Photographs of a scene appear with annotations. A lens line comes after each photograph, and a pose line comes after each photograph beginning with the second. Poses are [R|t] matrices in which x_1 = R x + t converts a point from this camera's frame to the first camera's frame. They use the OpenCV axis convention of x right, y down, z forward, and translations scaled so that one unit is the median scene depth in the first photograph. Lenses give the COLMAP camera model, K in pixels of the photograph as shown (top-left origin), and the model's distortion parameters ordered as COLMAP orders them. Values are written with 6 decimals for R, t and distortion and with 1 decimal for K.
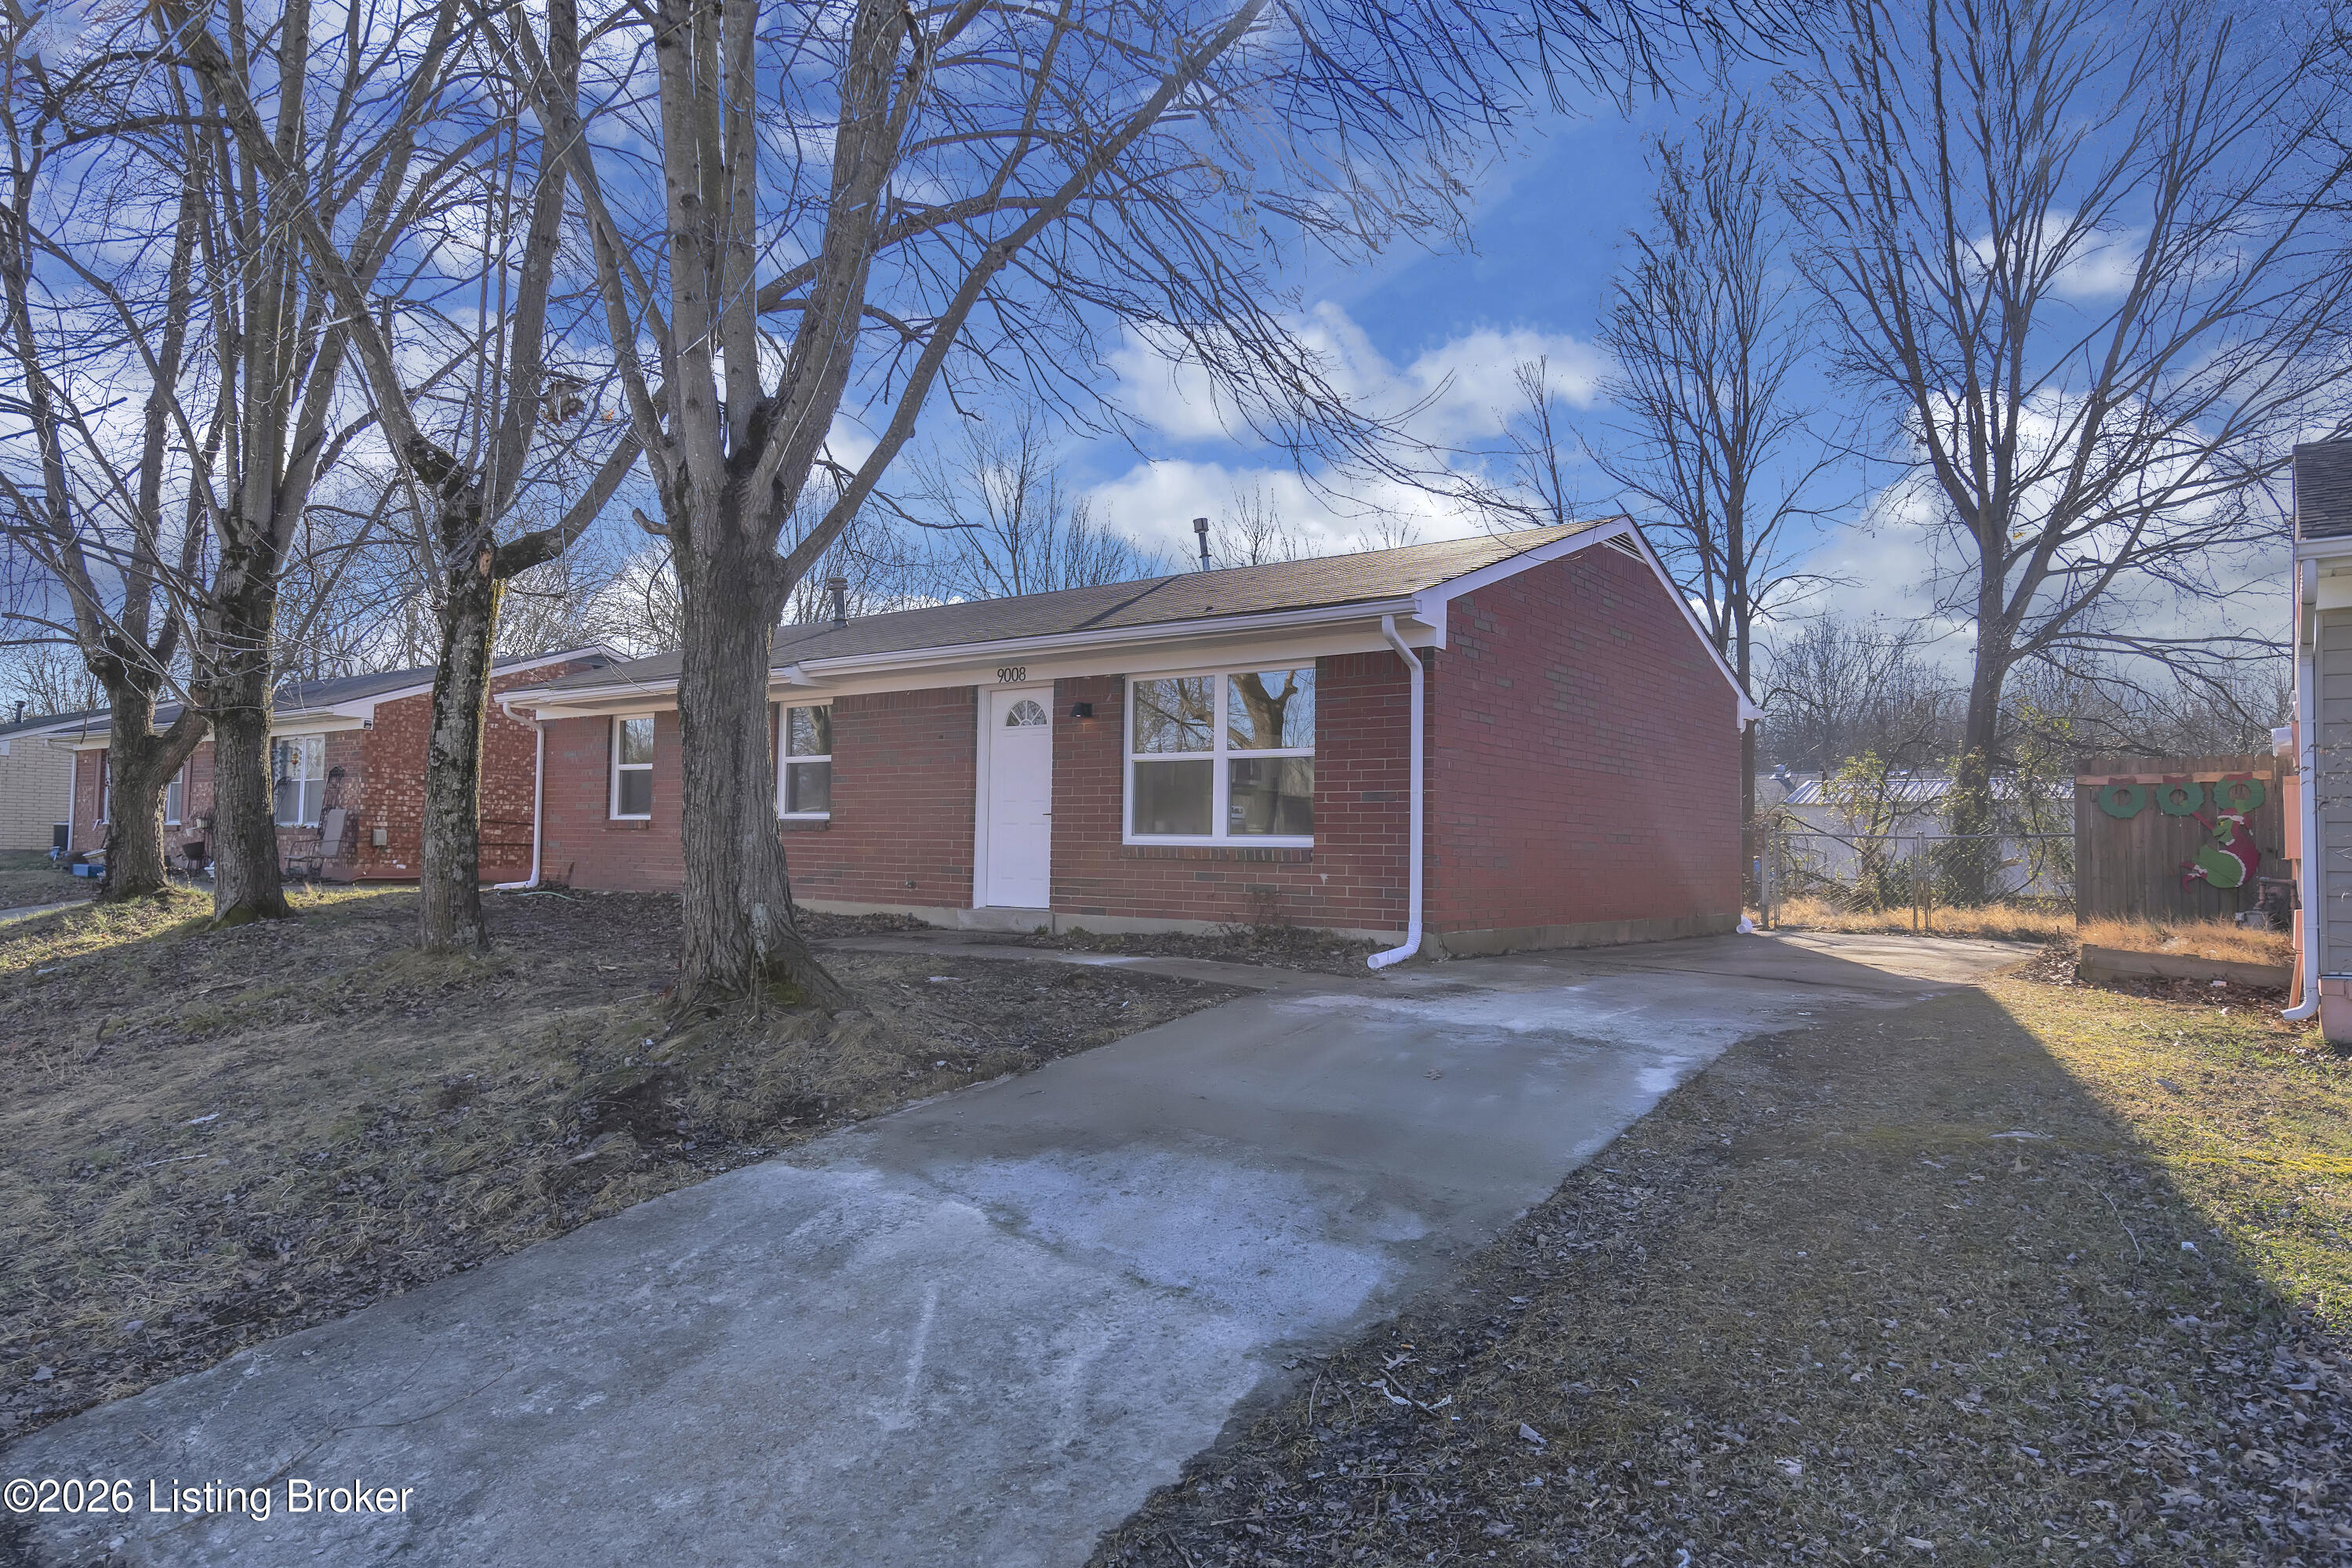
lens RADIAL K [[1494.5, 0, 1176.0], [0, 1494.5, 784.0], [0, 0, 1]] dist [0.002163, 0.000282]
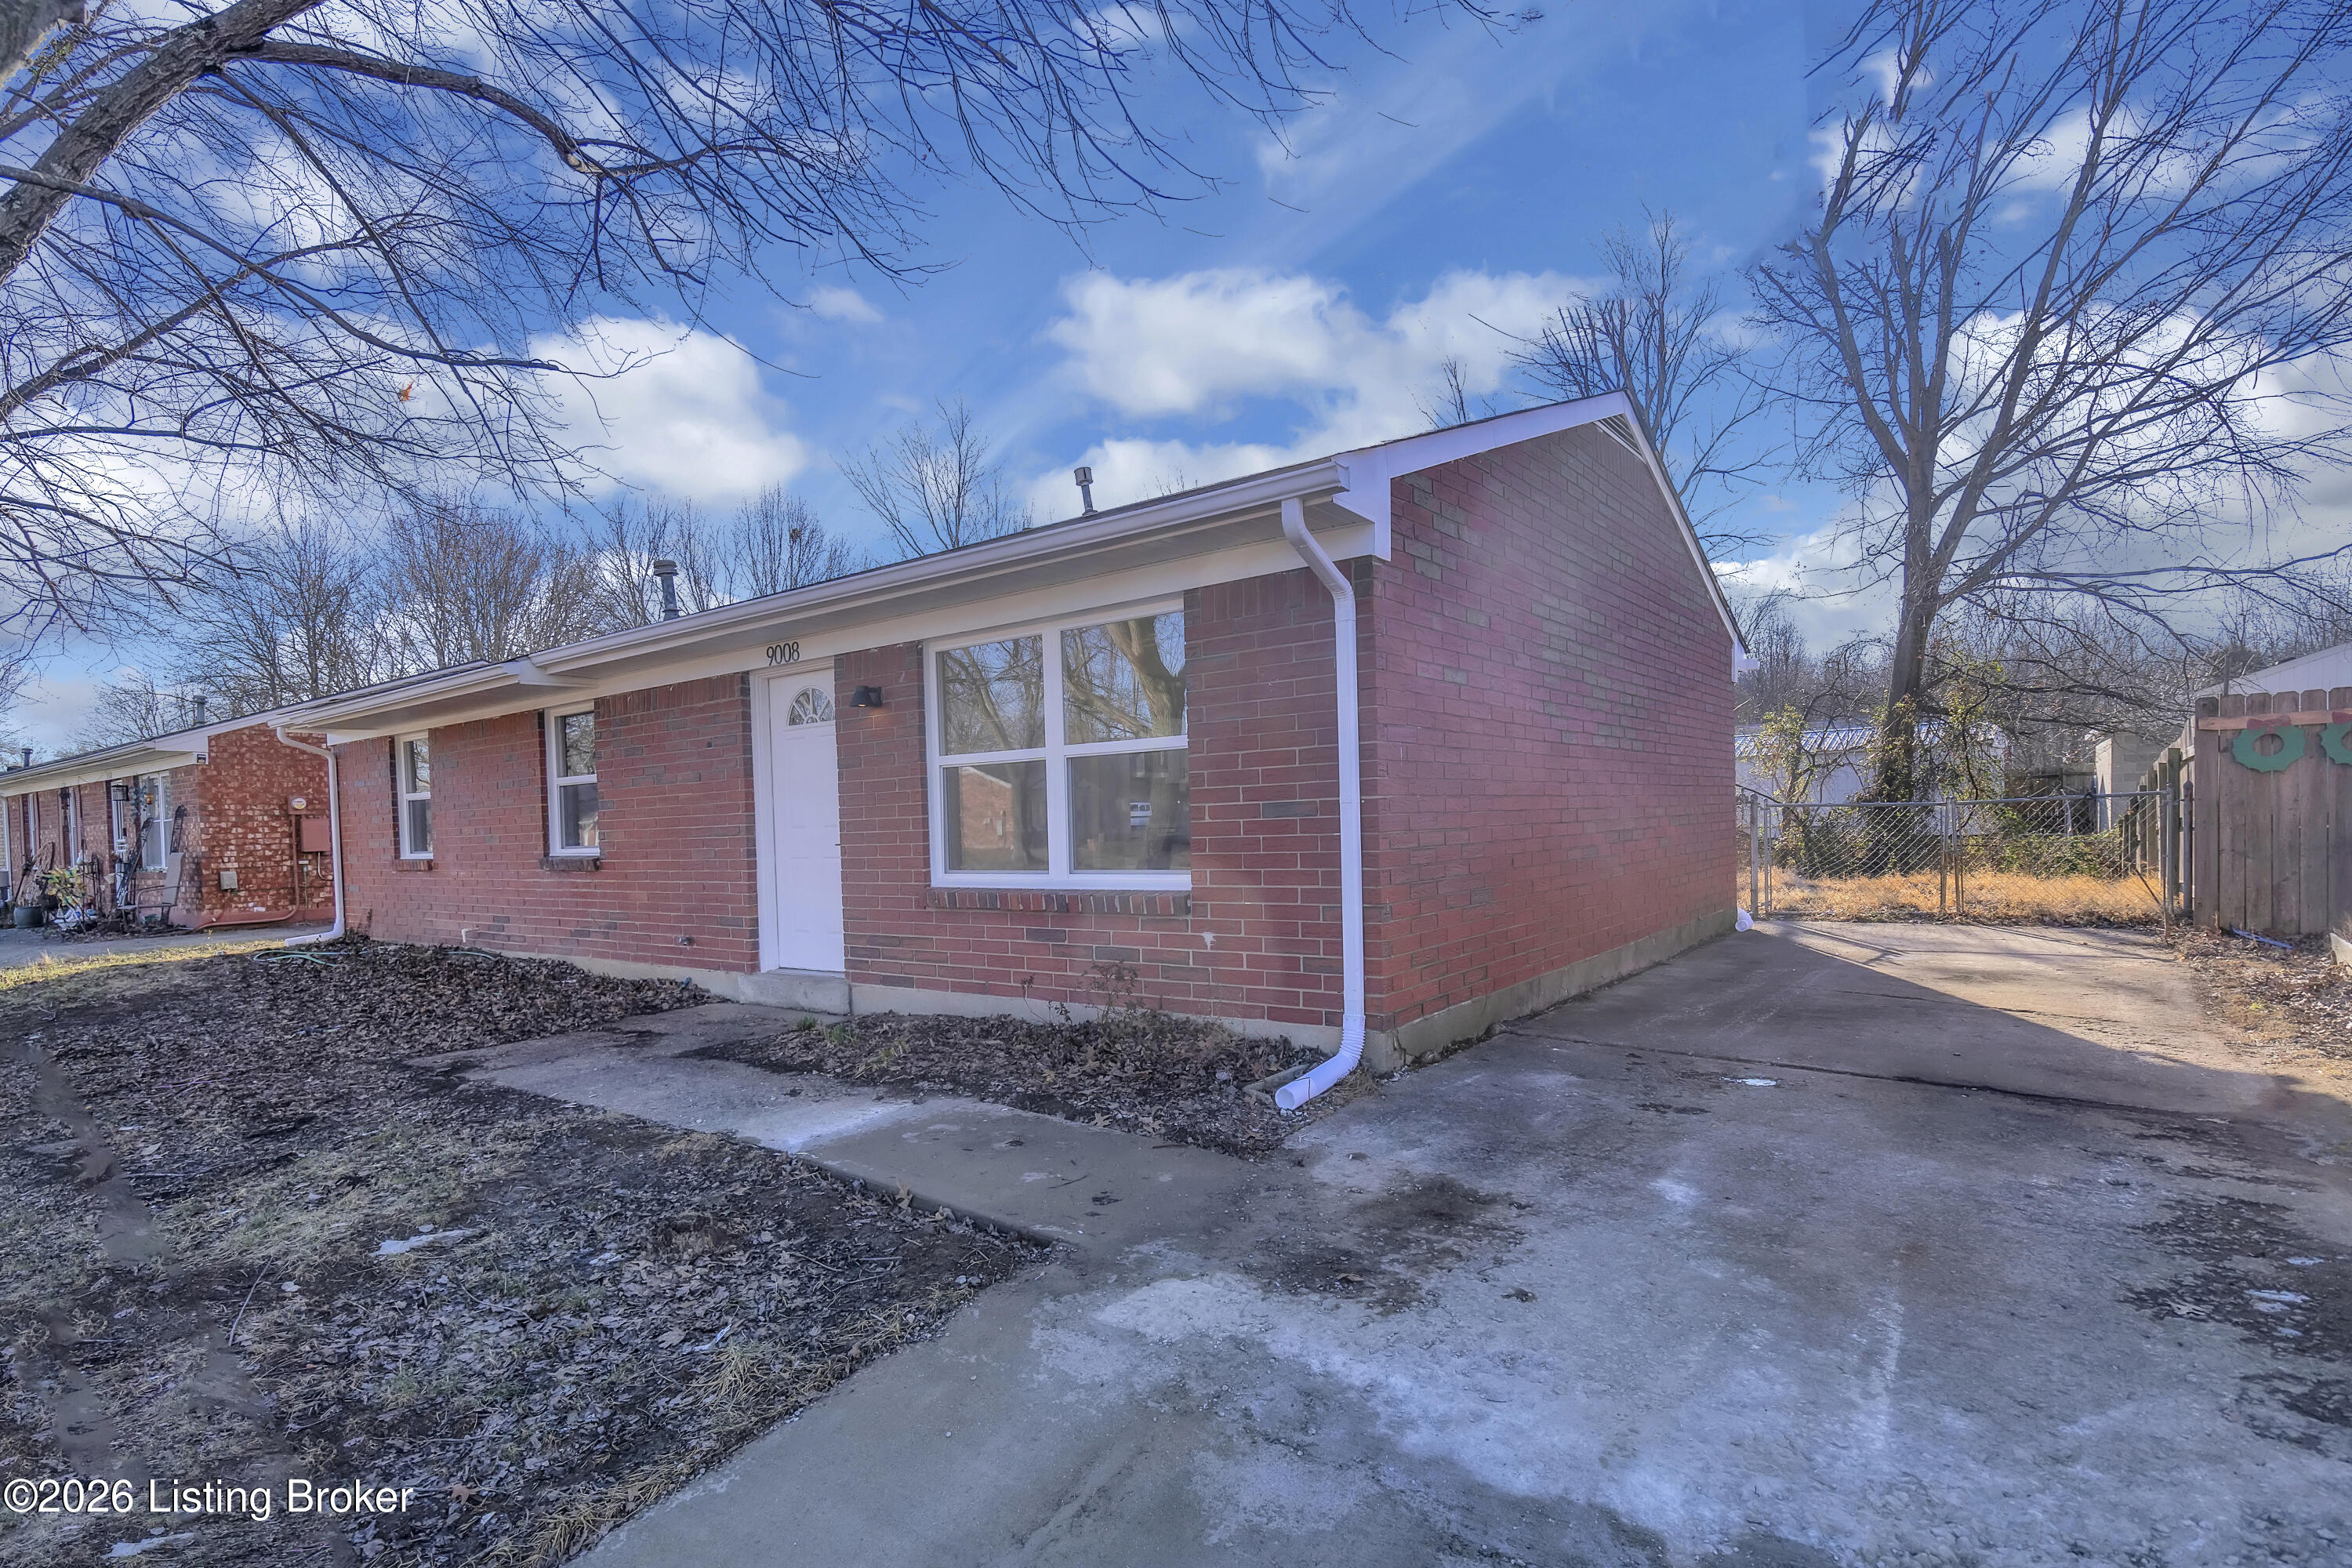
lens RADIAL K [[1229.6, 0, 1112.6], [0, 1229.6, 912.6], [0, 0, 1]] dist [-0.001915, -0.000273]
pose [[0.998456, -0.047071, -0.029479, 0.044919], [0.050238, 0.991742, 0.118002, -0.007857], [0.023681, -0.119301, 0.992576, 0.288301]]
